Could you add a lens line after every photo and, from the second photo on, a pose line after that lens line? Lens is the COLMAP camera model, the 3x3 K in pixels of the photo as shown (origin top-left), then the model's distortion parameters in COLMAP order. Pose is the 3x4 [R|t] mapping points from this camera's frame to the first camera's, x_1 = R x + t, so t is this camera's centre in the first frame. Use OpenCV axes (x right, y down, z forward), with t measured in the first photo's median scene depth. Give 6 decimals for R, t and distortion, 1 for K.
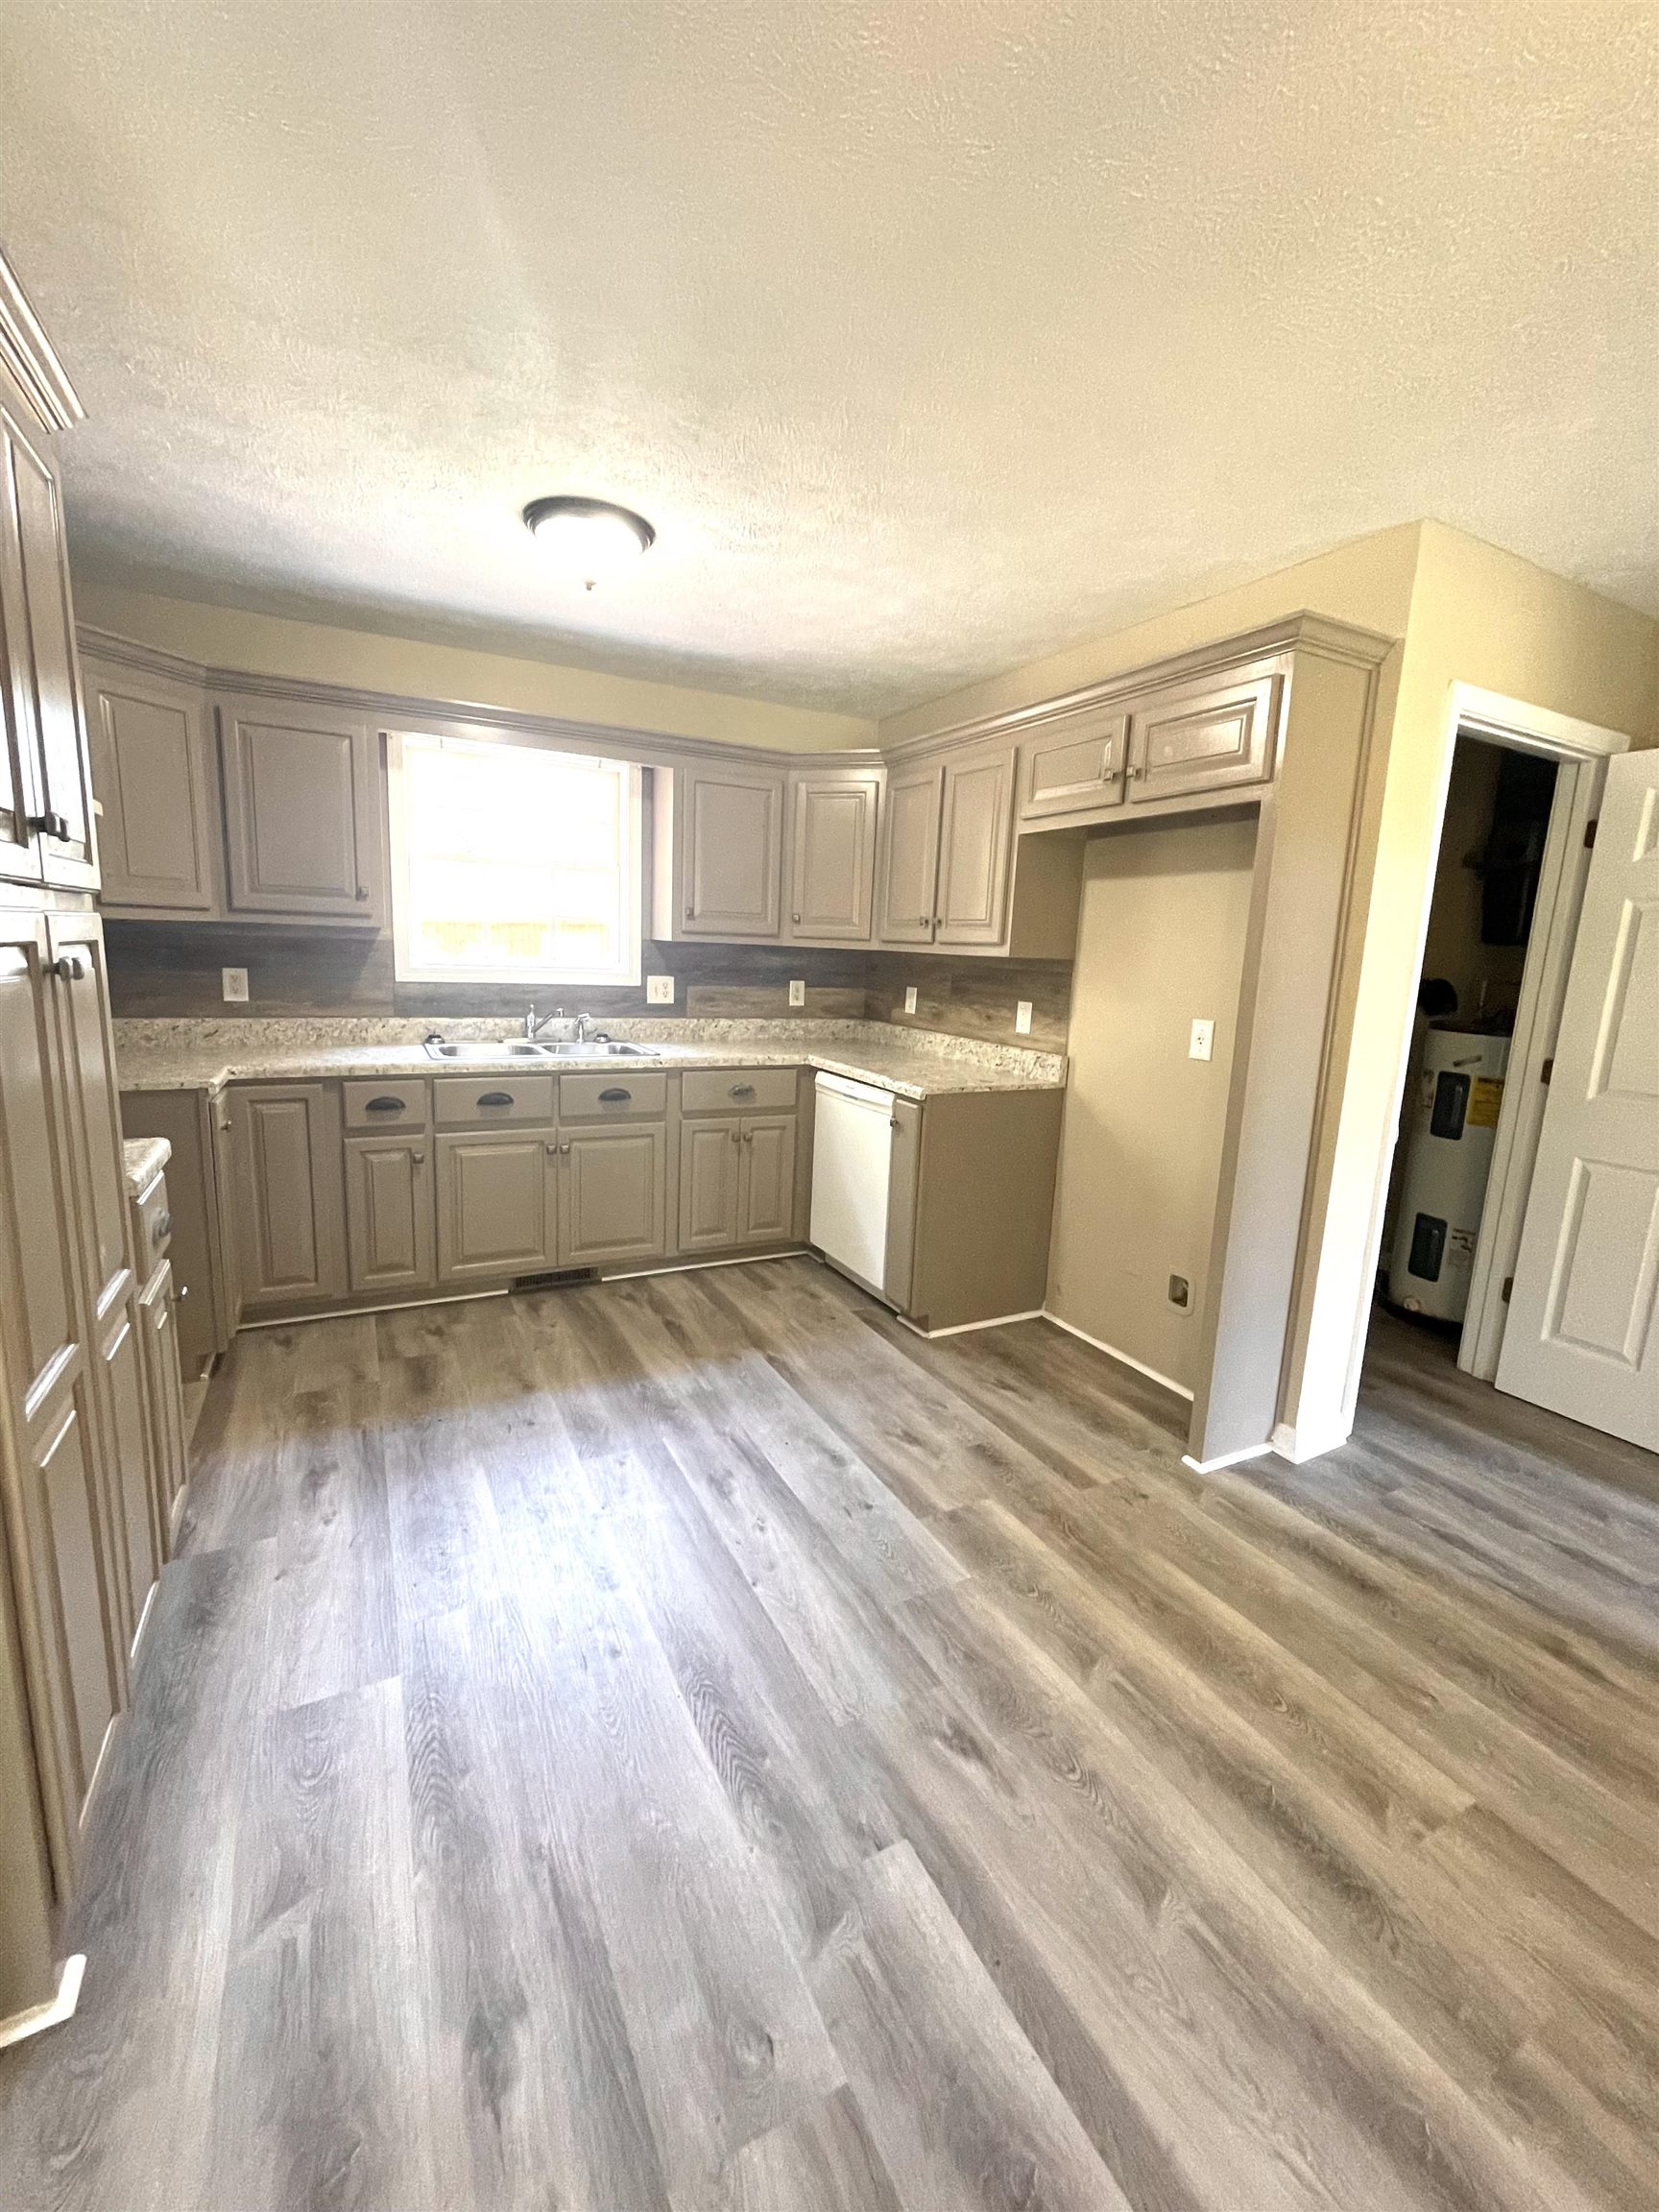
lens RADIAL K [[901.0, 0, 821.3], [0, 901.0, 1088.9], [0, 0, 1]] dist [-0.000890, 0.000724]
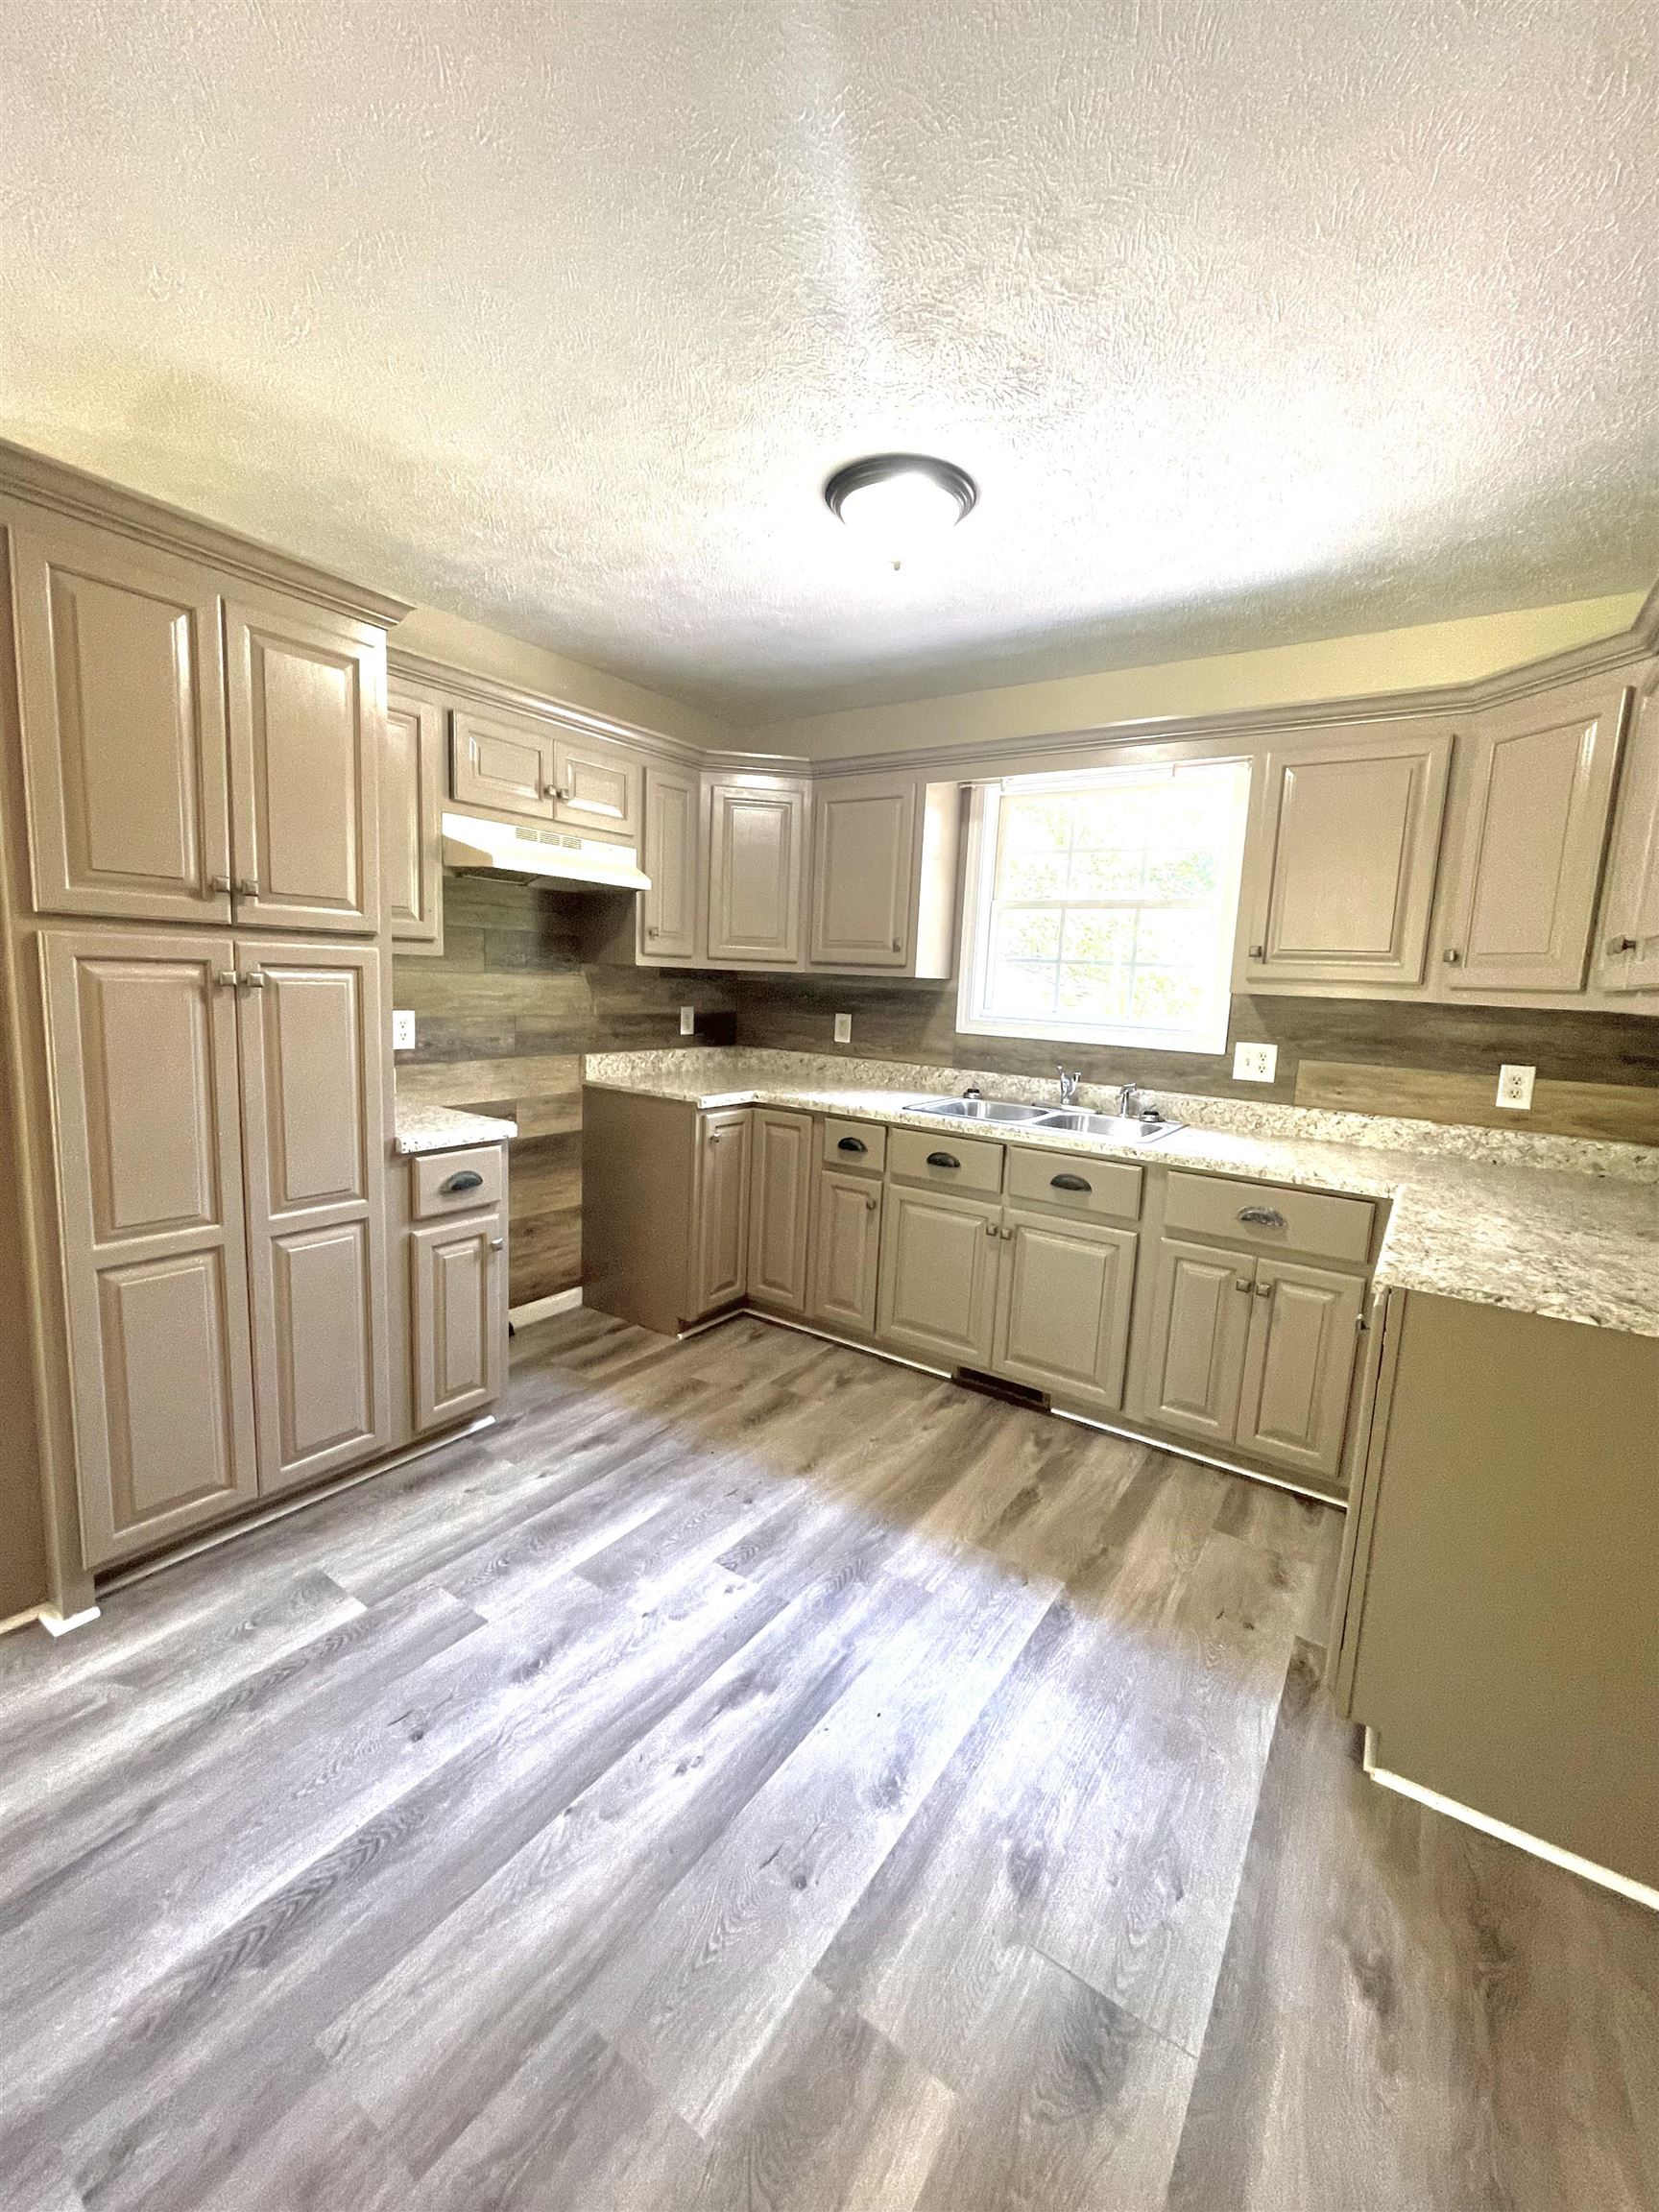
lens RADIAL K [[901.0, 0, 823.9], [0, 901.0, 1089.5], [0, 0, 1]] dist [-0.000890, 0.000724]
pose [[0.466740, 0.092815, -0.879511, 0.392211], [-0.165598, 0.986061, 0.016179, -0.055792], [0.868753, 0.138093, 0.475604, 0.467450]]
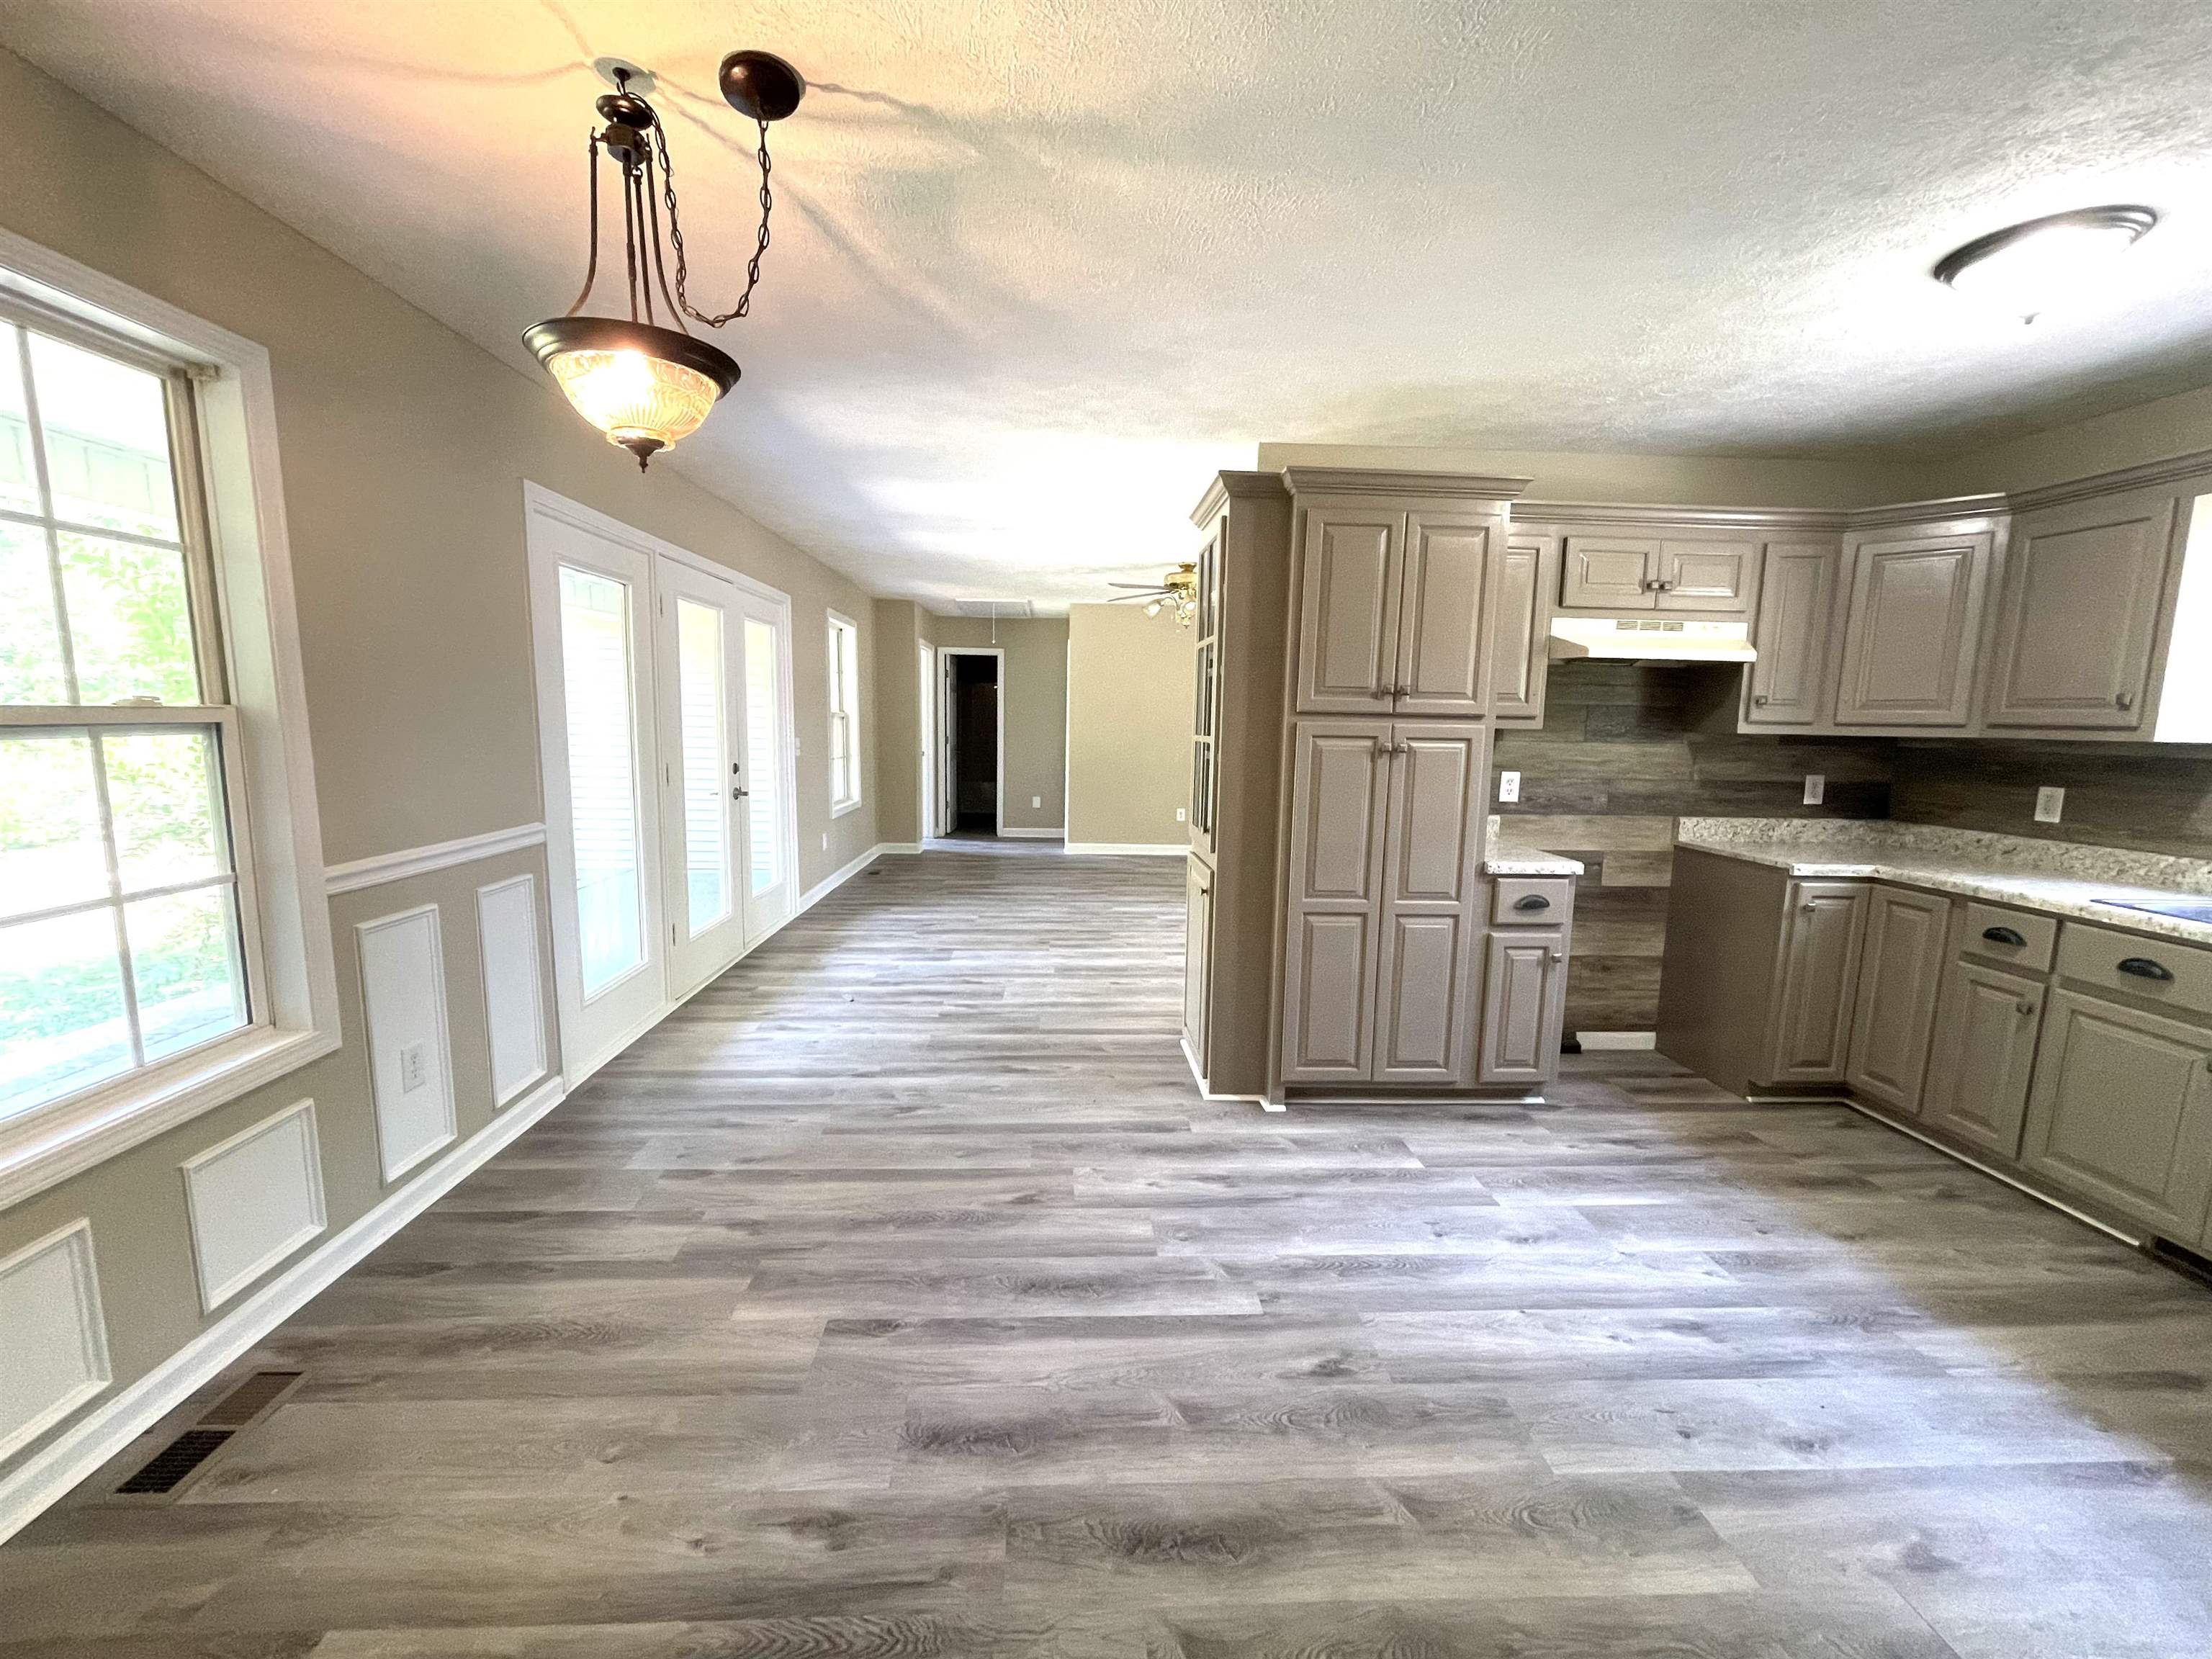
lens RADIAL K [[901.0, 0, 1088.9], [0, 901.0, 837.3], [0, 0, 1]] dist [-0.000890, 0.000724]
pose [[-0.427394, 0.073539, -0.901070, 0.686798], [-0.179360, 0.969978, 0.164236, -0.060745], [0.886095, 0.231809, -0.401372, 0.525018]]
